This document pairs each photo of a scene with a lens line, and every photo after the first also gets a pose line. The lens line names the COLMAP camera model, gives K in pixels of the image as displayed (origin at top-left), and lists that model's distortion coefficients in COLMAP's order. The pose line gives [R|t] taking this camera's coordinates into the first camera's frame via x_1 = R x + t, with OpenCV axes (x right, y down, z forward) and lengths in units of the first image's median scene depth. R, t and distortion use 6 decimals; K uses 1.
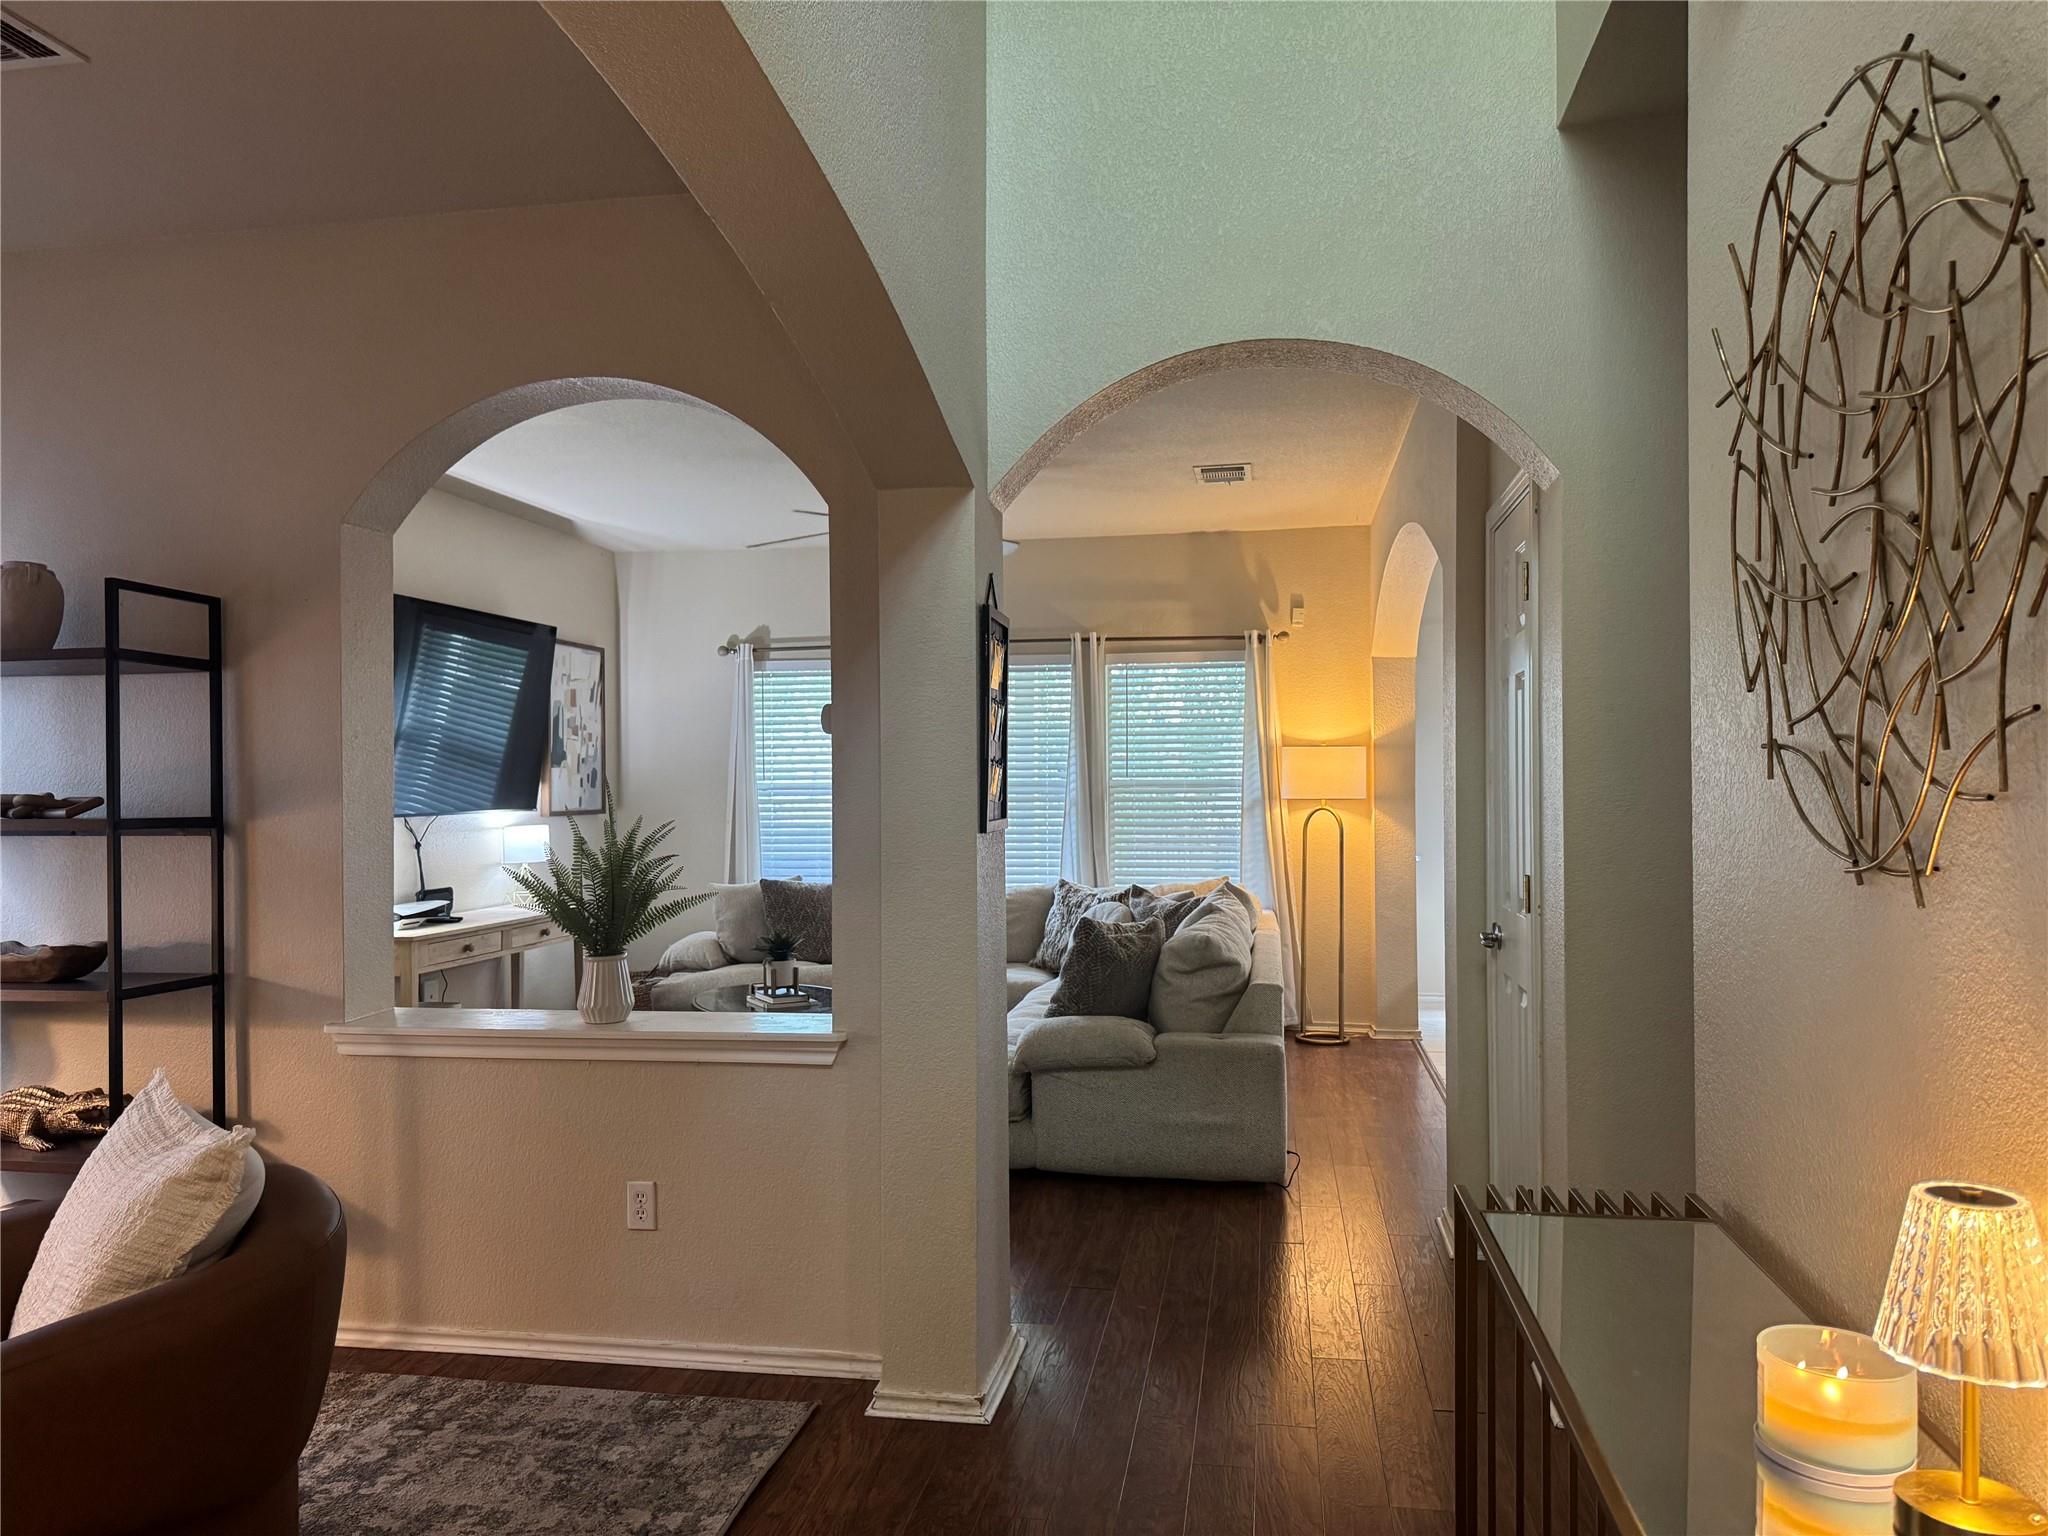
lens RADIAL K [[1450.1, 0, 1024.0], [0, 1450.1, 768.0], [0, 0, 1]] dist [0.156888, -0.208250]
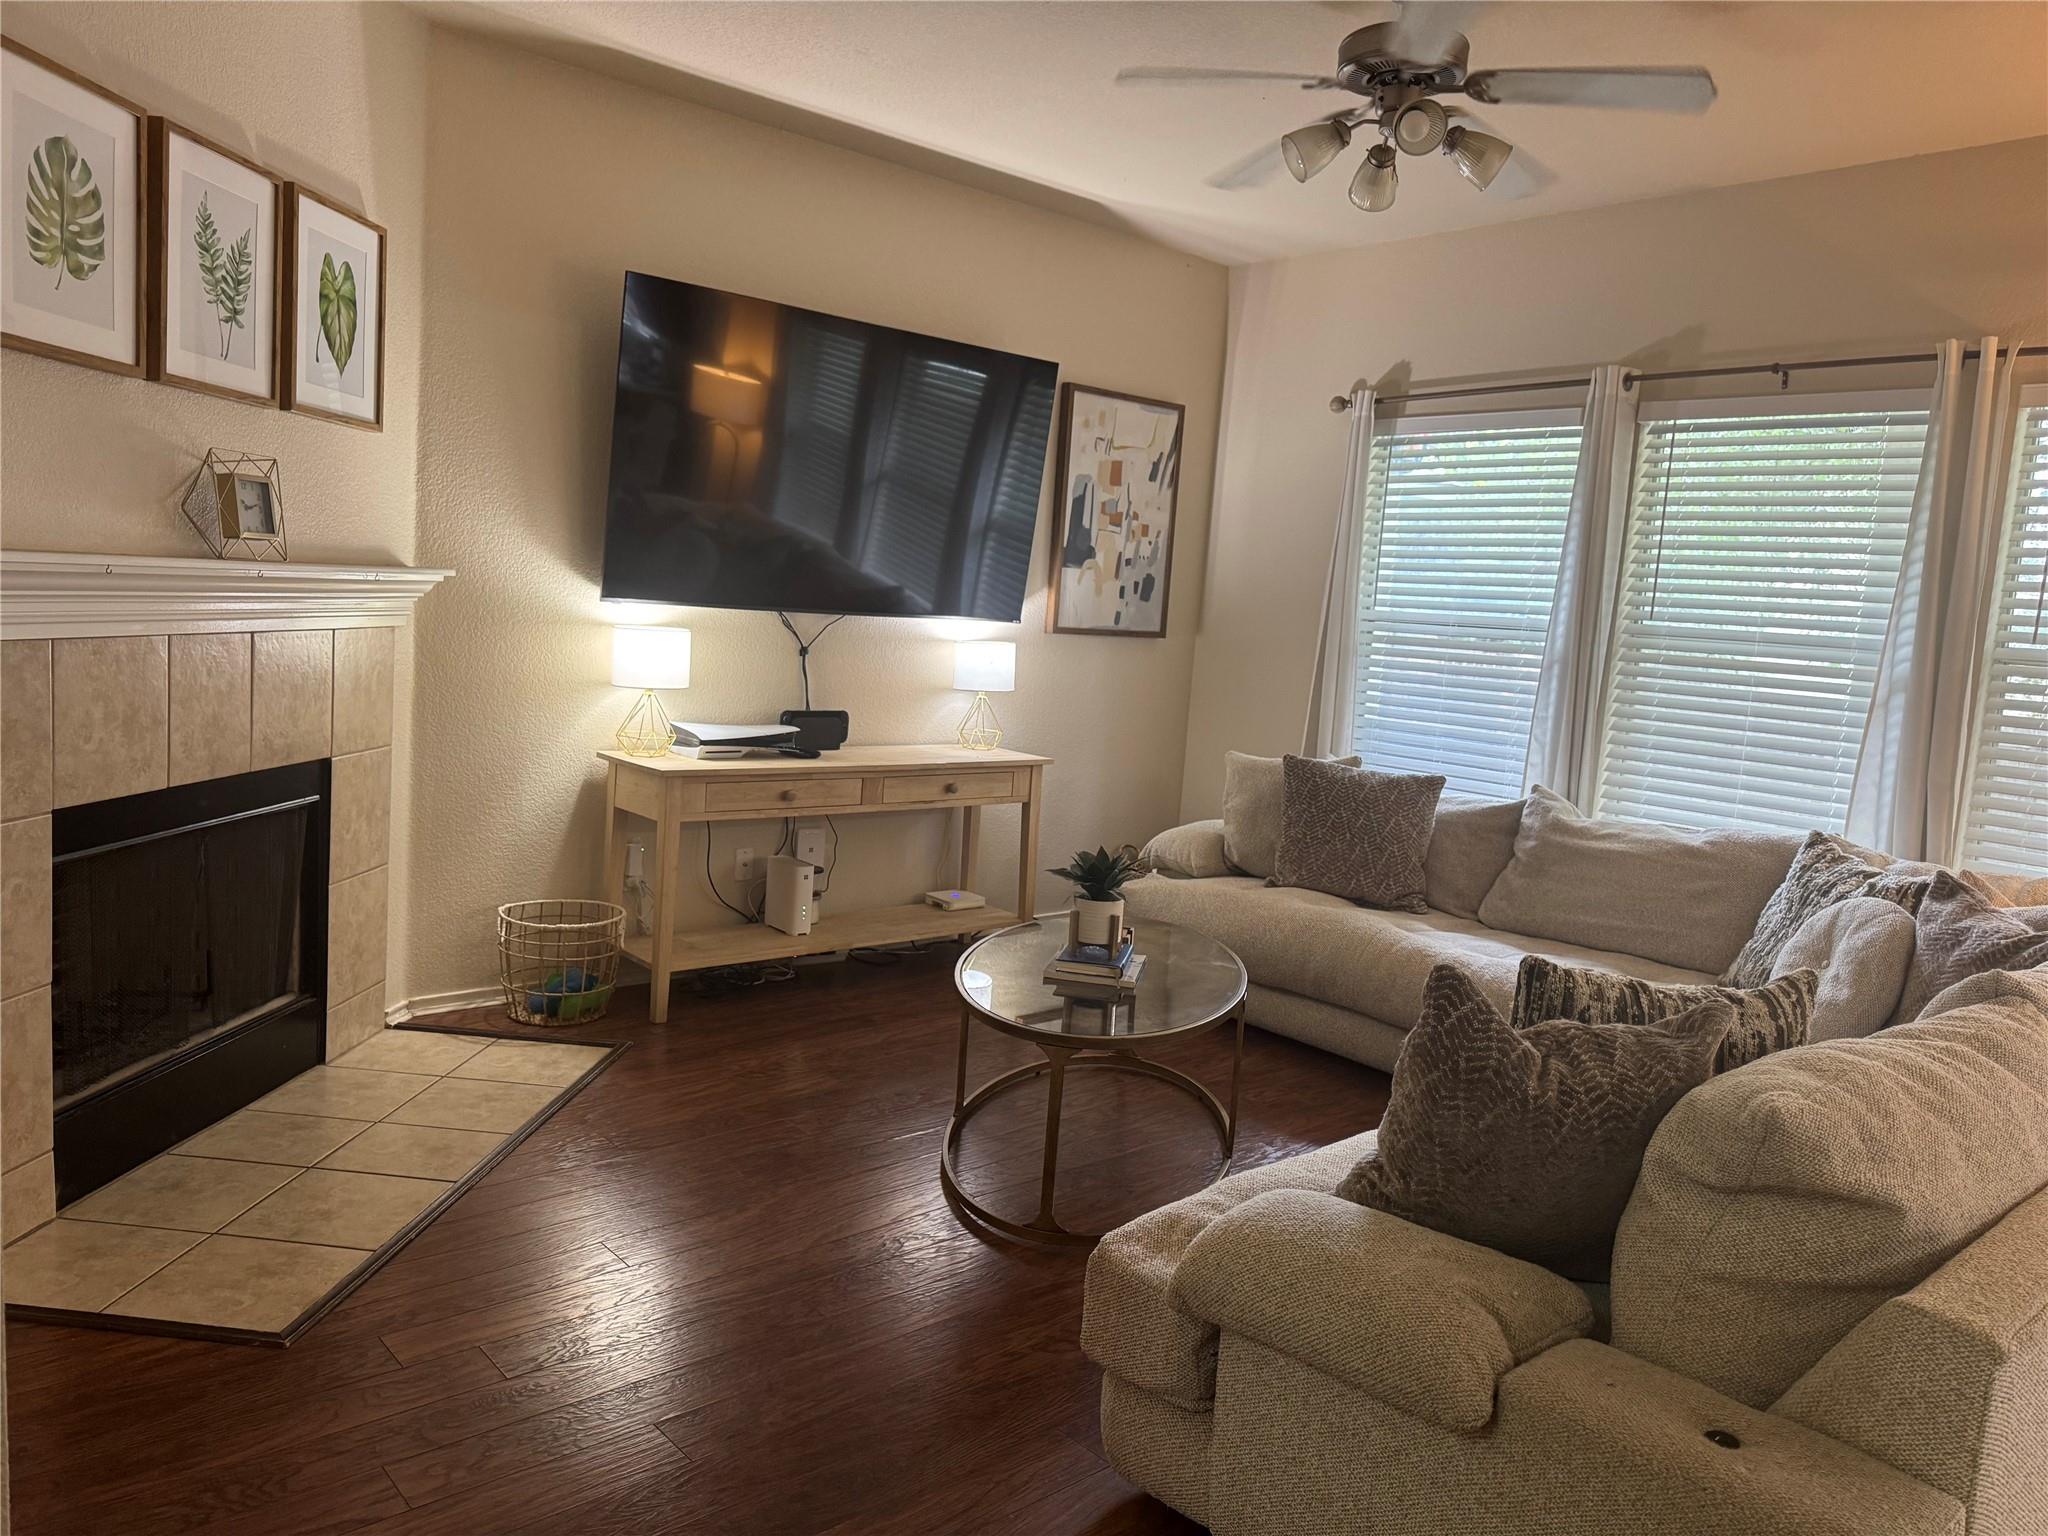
lens RADIAL K [[1450.1, 0, 1024.0], [0, 1450.1, 768.0], [0, 0, 1]] dist [0.156888, -0.208250]
pose [[0.779041, 0.133978, -0.612491, 0.122588], [-0.067261, 0.989123, 0.130813, 0.005324], [0.623355, -0.060712, 0.779579, 0.415336]]
